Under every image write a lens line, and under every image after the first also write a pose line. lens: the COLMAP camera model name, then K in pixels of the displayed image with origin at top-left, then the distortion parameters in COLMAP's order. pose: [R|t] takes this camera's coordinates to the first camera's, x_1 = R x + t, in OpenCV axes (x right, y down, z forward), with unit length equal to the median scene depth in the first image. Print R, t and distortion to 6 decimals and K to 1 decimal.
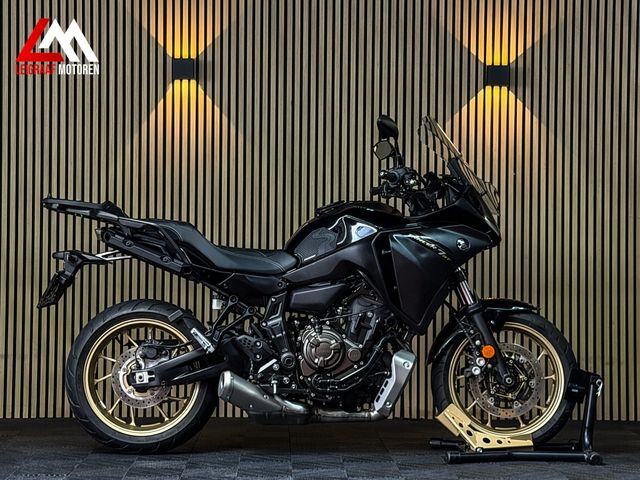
lens RADIAL K [[1420.8, 0, 325.8], [0, 1420.8, 240.0], [0, 0, 1]] dist [0.158732, 0.000000]
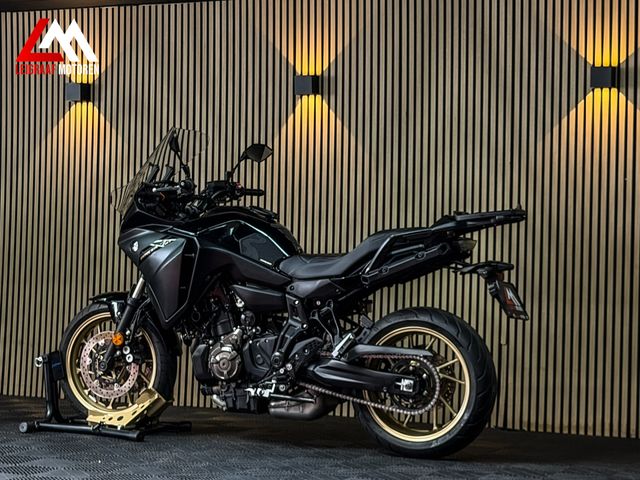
lens RADIAL K [[1429.2, 0, 320.8], [0, 1429.2, 239.4], [0, 0, 1]] dist [0.145371, 0.000000]
pose [[0.900172, 0.003835, -0.435518, 0.371695], [-0.005535, 0.999981, -0.002635, -0.002604], [0.435500, 0.004782, 0.900176, 0.046605]]
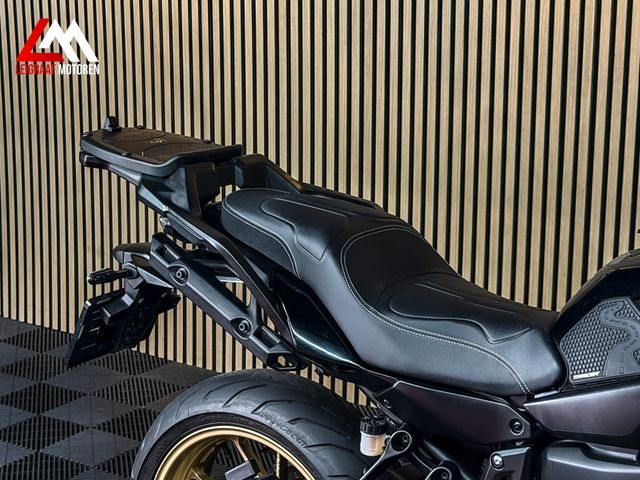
lens RADIAL K [[1429.2, 0, 351.9], [0, 1429.2, 254.4], [0, 0, 1]] dist [0.145371, 0.000000]
pose [[0.812478, 0.143018, -0.565178, 0.111696], [0.012093, 0.965100, 0.261601, -0.089116], [0.582867, -0.219380, 0.782393, 0.542960]]
